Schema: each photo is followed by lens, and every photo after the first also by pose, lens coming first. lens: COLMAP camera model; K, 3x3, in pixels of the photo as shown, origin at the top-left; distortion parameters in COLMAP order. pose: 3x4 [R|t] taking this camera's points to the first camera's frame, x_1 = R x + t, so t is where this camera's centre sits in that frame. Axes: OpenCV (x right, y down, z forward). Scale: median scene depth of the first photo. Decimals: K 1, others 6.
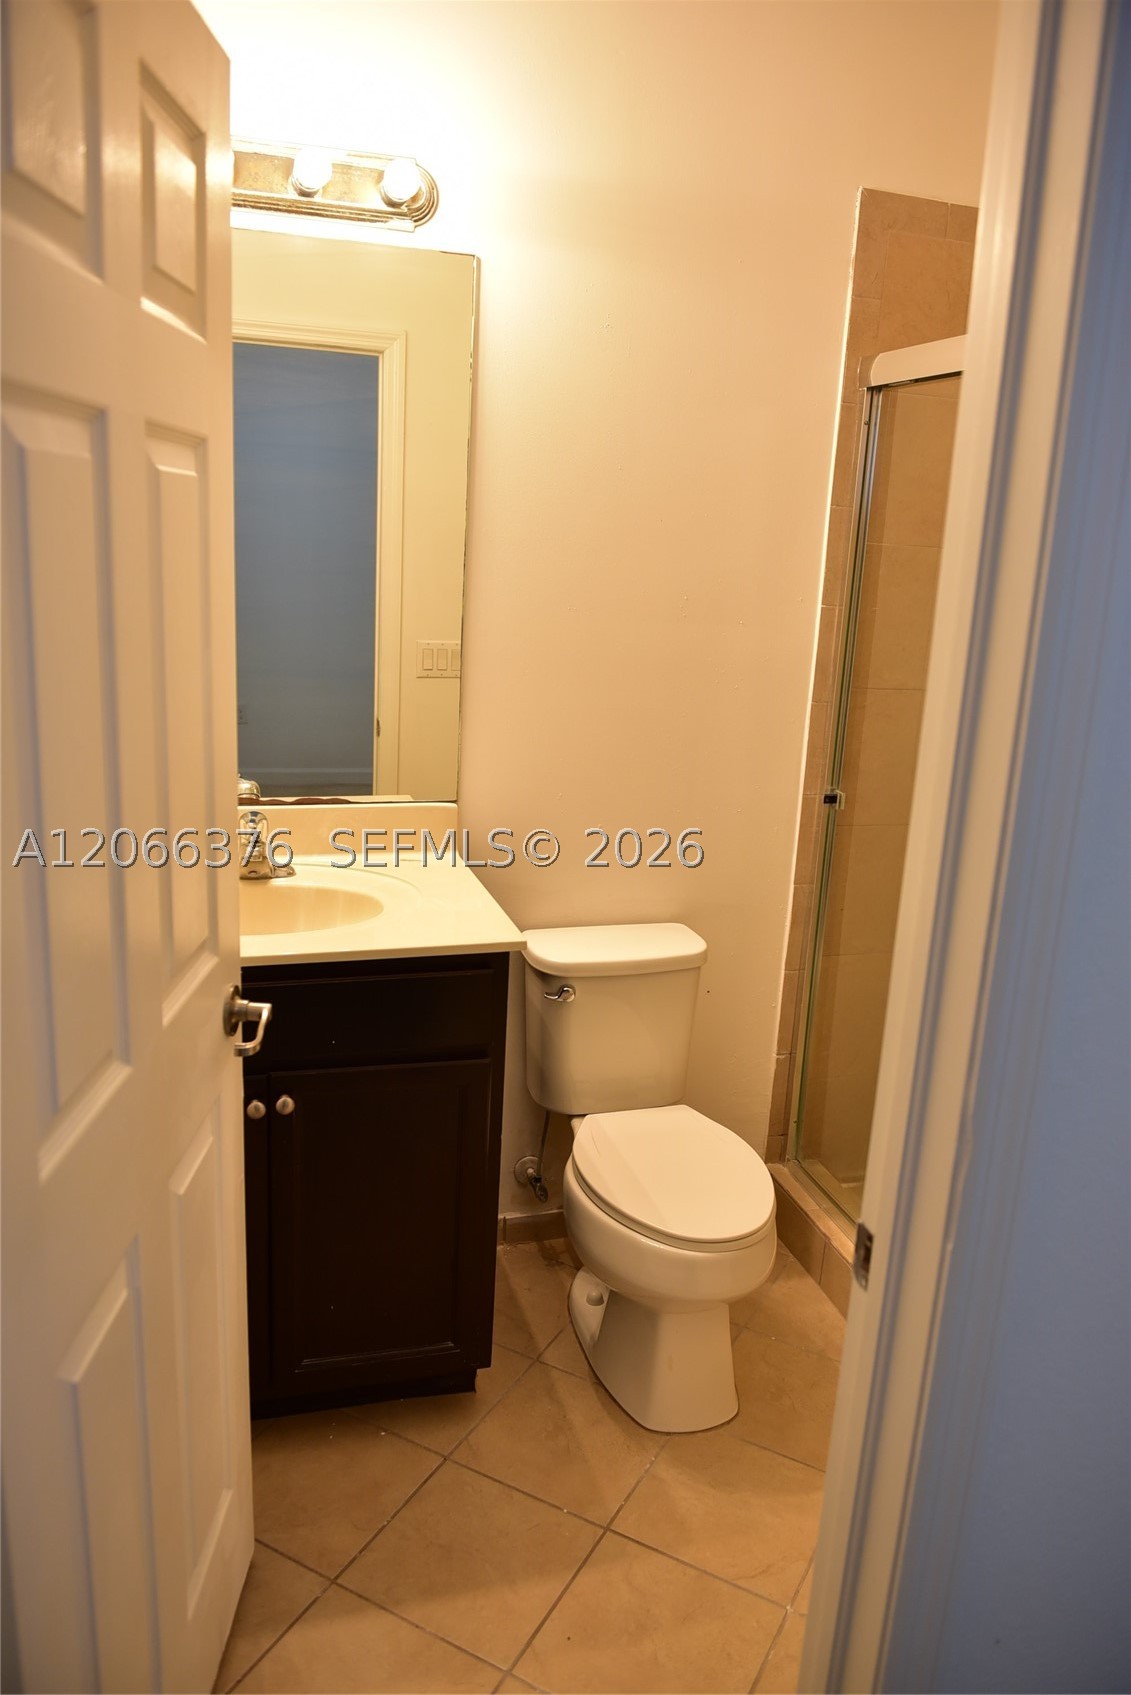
lens RADIAL K [[1249.4, 0, 592.5], [0, 1249.4, 848.0], [0, 0, 1]] dist [-0.042047, -0.000193]
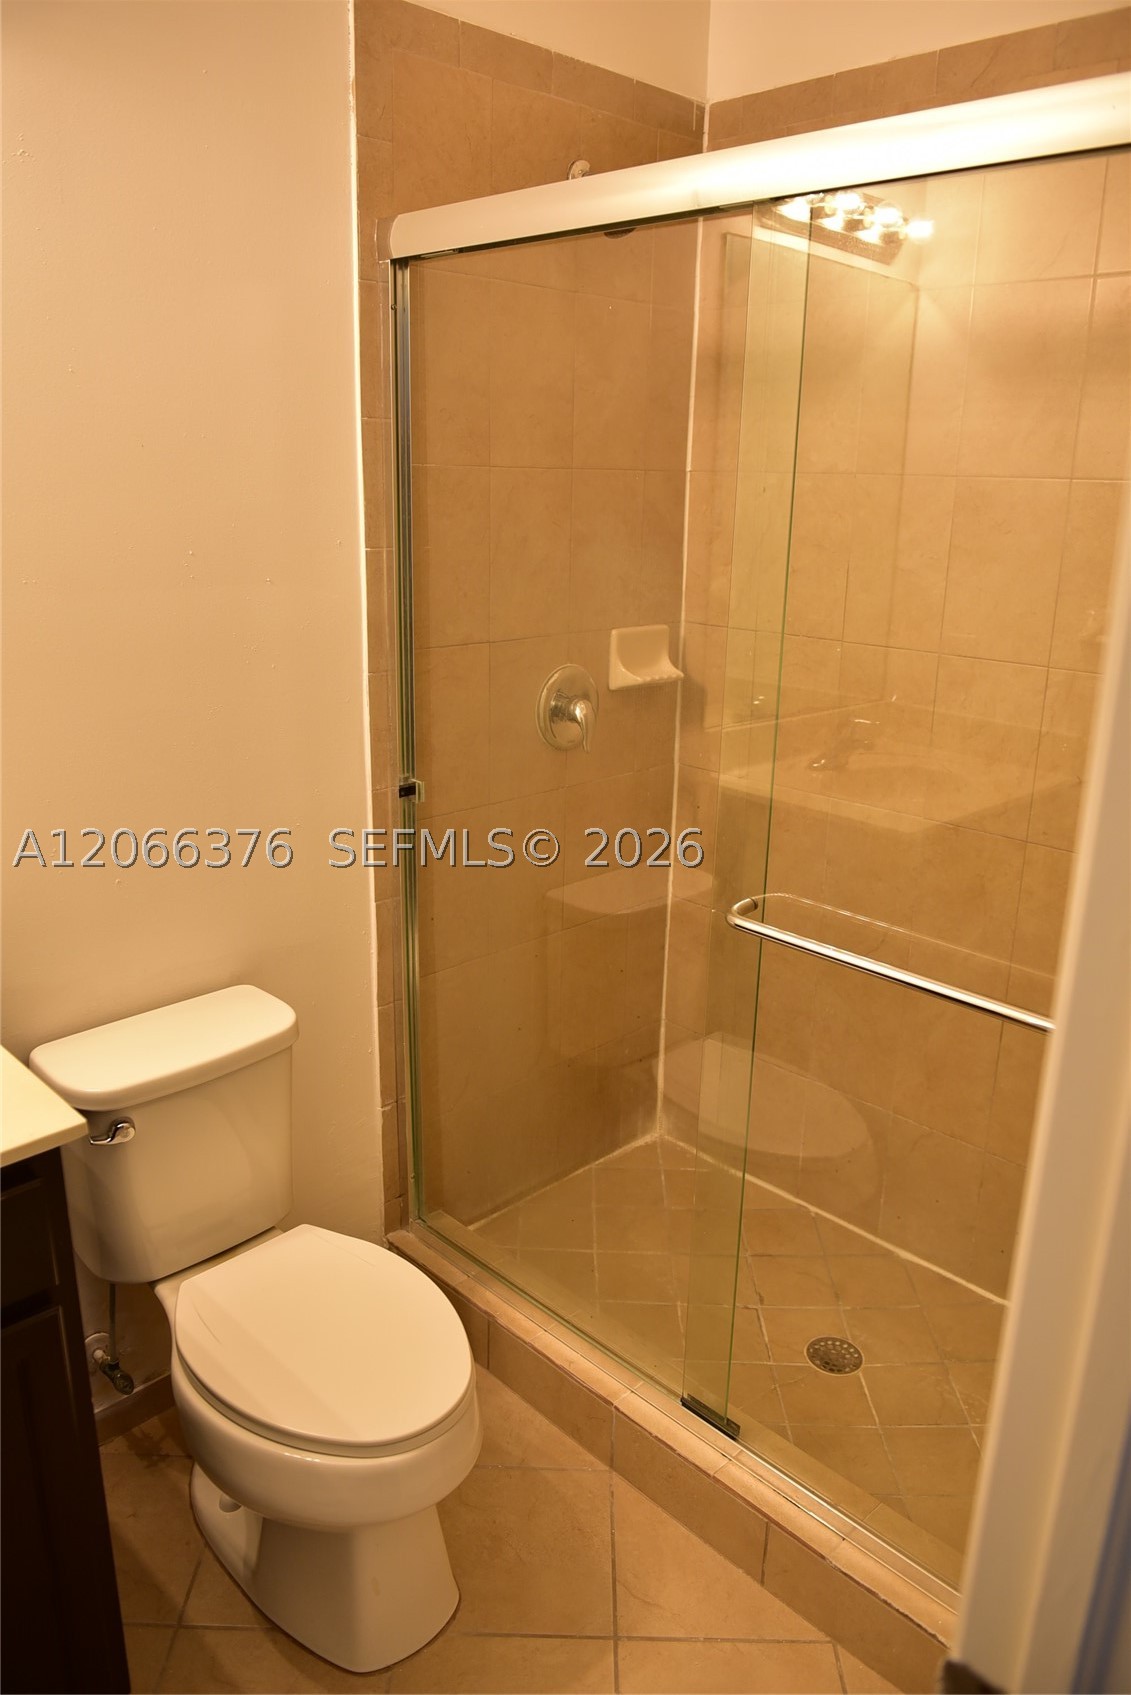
lens RADIAL K [[1249.4, 0, 592.5], [0, 1249.4, 848.0], [0, 0, 1]] dist [-0.042047, -0.000193]
pose [[0.888274, -0.169386, 0.426940, -0.052803], [0.139226, 0.985080, 0.101157, -0.069944], [-0.437705, -0.030413, 0.898604, 0.236542]]
